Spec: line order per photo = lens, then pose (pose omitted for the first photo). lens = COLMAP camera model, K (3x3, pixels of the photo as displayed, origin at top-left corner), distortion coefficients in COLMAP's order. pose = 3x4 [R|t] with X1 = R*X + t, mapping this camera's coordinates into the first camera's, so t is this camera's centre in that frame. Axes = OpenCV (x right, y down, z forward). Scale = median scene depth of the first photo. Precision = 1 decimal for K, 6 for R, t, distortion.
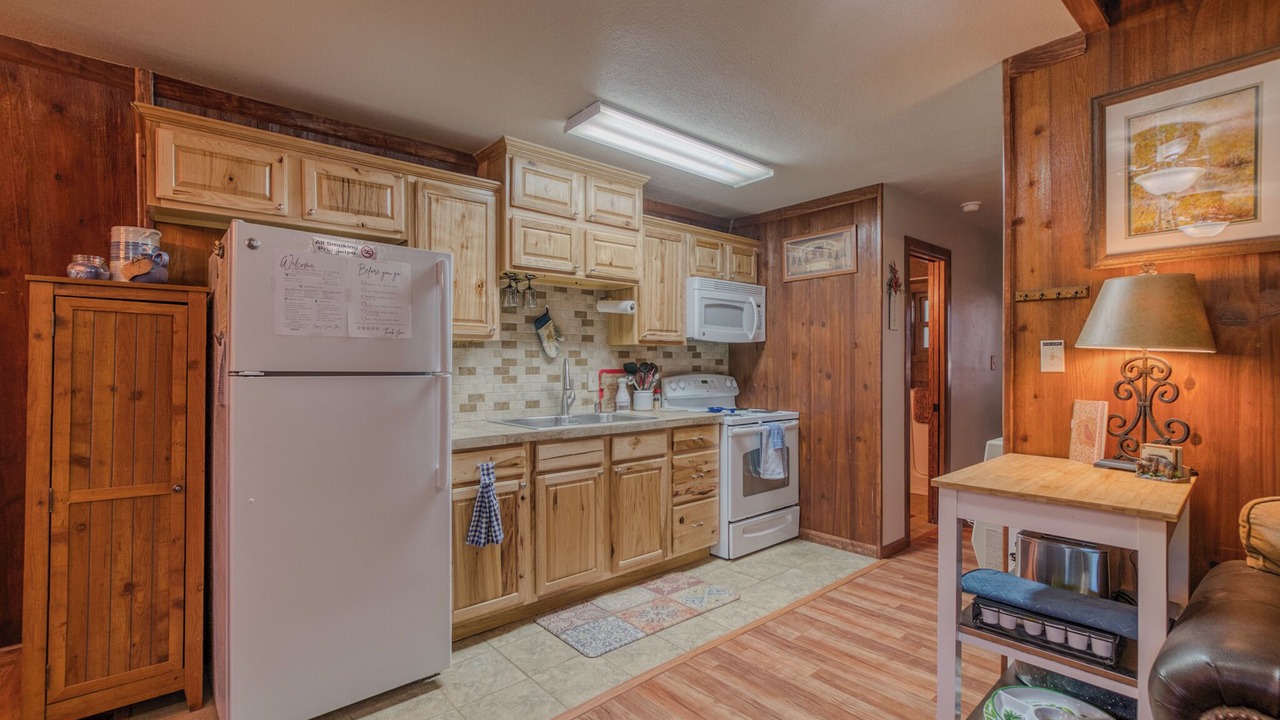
lens RADIAL K [[557.4, 0, 644.5], [0, 557.4, 367.2], [0, 0, 1]] dist [-0.012958, 0.005677]
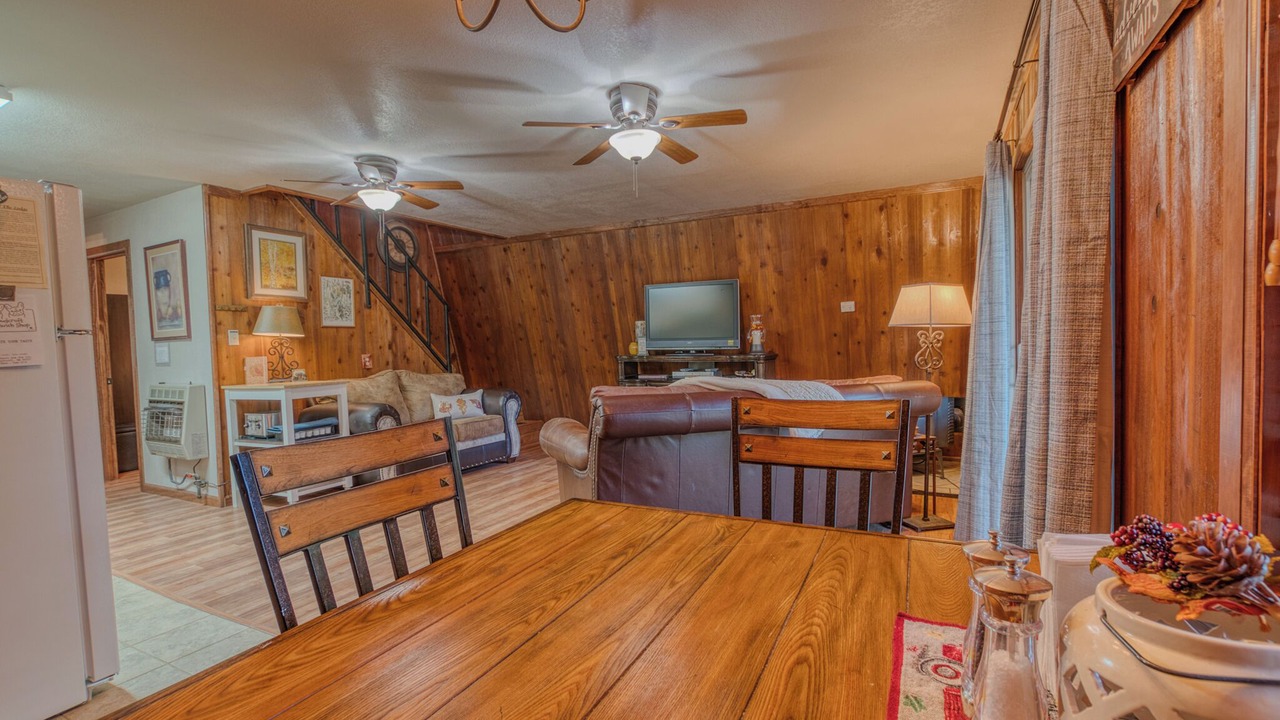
lens RADIAL K [[572.0, 0, 644.4], [0, 572.0, 367.9], [0, 0, 1]] dist [-0.023614, 0.000556]
pose [[-0.371435, -0.024680, 0.928131, -1.162836], [0.034456, 0.998592, 0.040342, 0.039345], [-0.927819, 0.046964, -0.370062, 0.223113]]
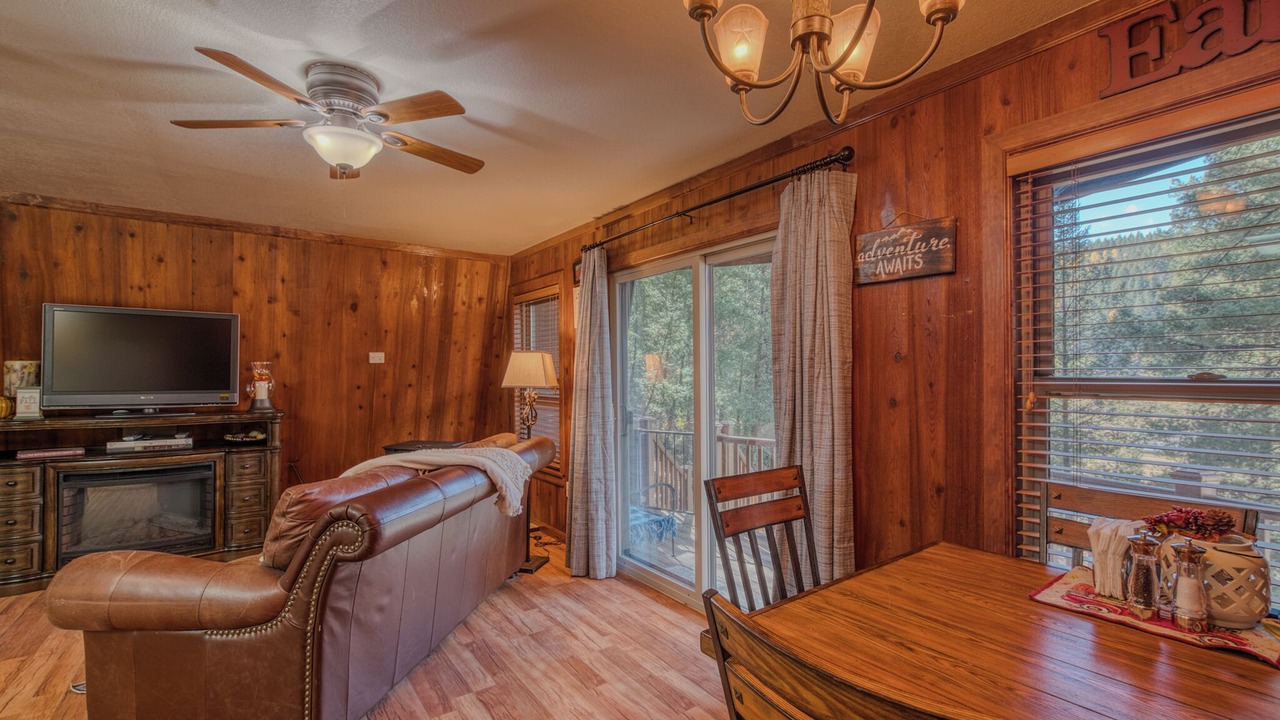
lens RADIAL K [[559.0, 0, 645.4], [0, 559.0, 368.1], [0, 0, 1]] dist [-0.014814, 0.006007]
pose [[-0.995890, 0.006355, 0.090343, -0.720844], [0.006509, 0.999978, 0.001410, -0.018637], [-0.090332, 0.001992, -0.995910, 0.497966]]
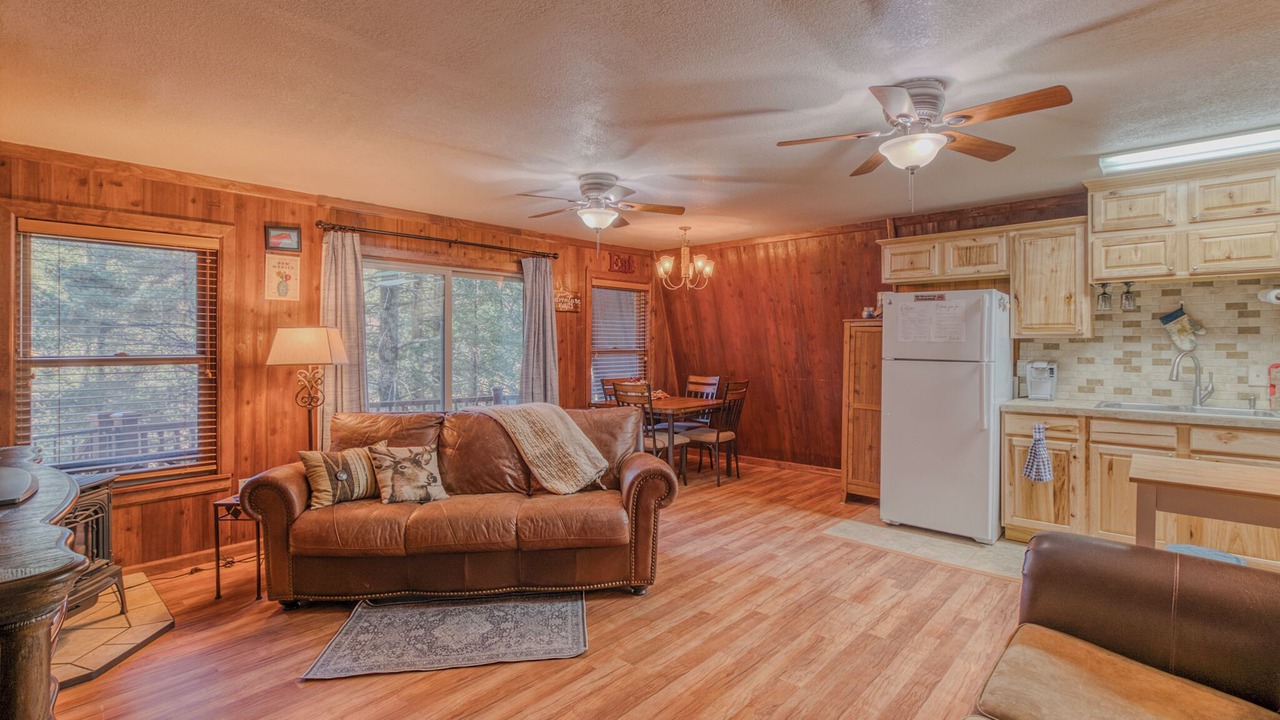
lens RADIAL K [[589.8, 0, 644.6], [0, 589.8, 341.3], [0, 0, 1]] dist [-0.005281, 0.000355]
pose [[0.119085, -0.000898, -0.992884, 0.872223], [-0.006698, 0.999976, -0.001707, -0.027751], [0.992861, 0.006853, 0.119077, -0.160197]]
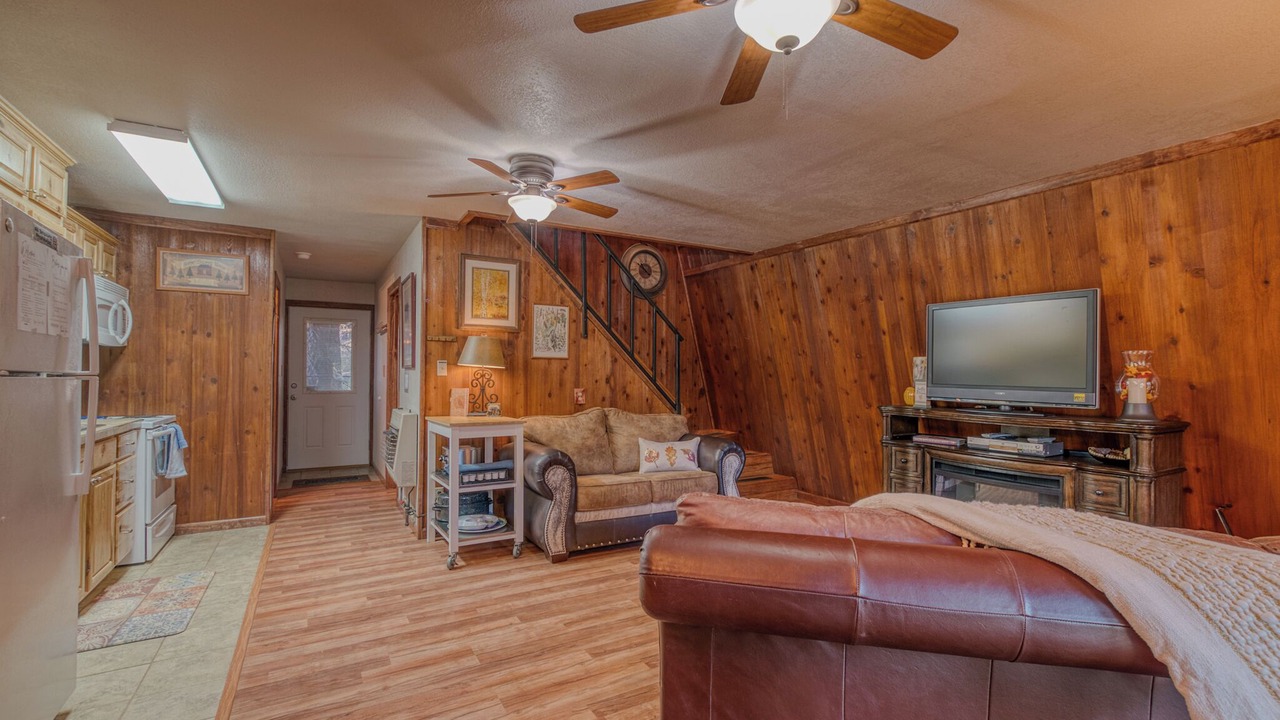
lens RADIAL K [[564.8, 0, 643.6], [0, 564.8, 367.7], [0, 0, 1]] dist [-0.013120, 0.005393]
pose [[0.180860, 0.017194, 0.983358, -0.768915], [-0.002386, 0.999852, -0.017044, 0.008314], [-0.983506, 0.000737, 0.180875, -0.082606]]
